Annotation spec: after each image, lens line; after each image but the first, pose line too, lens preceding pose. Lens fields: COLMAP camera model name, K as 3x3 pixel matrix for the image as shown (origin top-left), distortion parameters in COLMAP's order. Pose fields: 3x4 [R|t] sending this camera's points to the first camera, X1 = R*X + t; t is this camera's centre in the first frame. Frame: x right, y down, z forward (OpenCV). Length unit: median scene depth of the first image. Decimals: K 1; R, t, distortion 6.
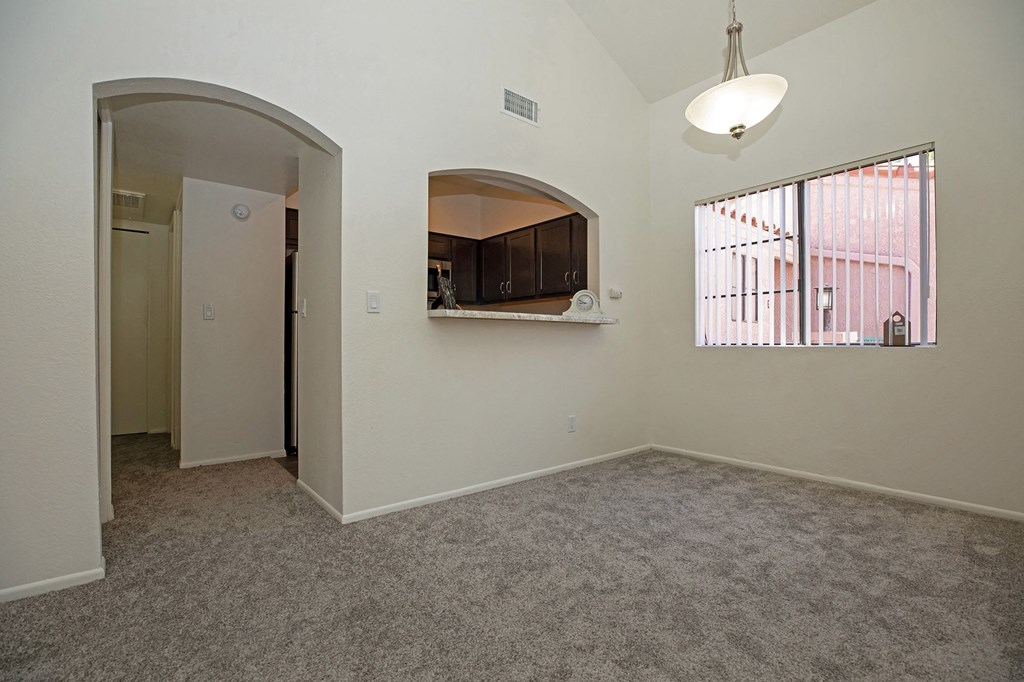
lens RADIAL K [[480.8, 0, 506.3], [0, 480.8, 340.2], [0, 0, 1]] dist [-0.003409, 0.001783]
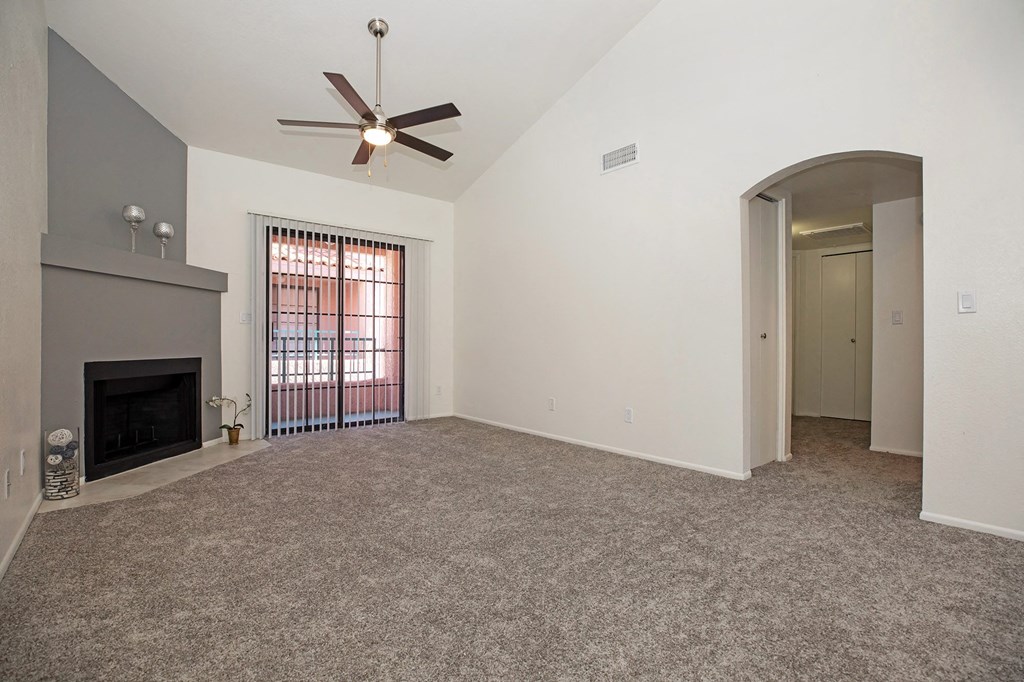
lens RADIAL K [[480.8, 0, 510.6], [0, 480.8, 341.5], [0, 0, 1]] dist [-0.003409, 0.001783]
pose [[0.050326, -0.001418, -0.998732, 0.807813], [-0.006623, 0.999977, -0.001753, 0.009703], [0.998711, 0.006703, 0.050315, 0.079666]]
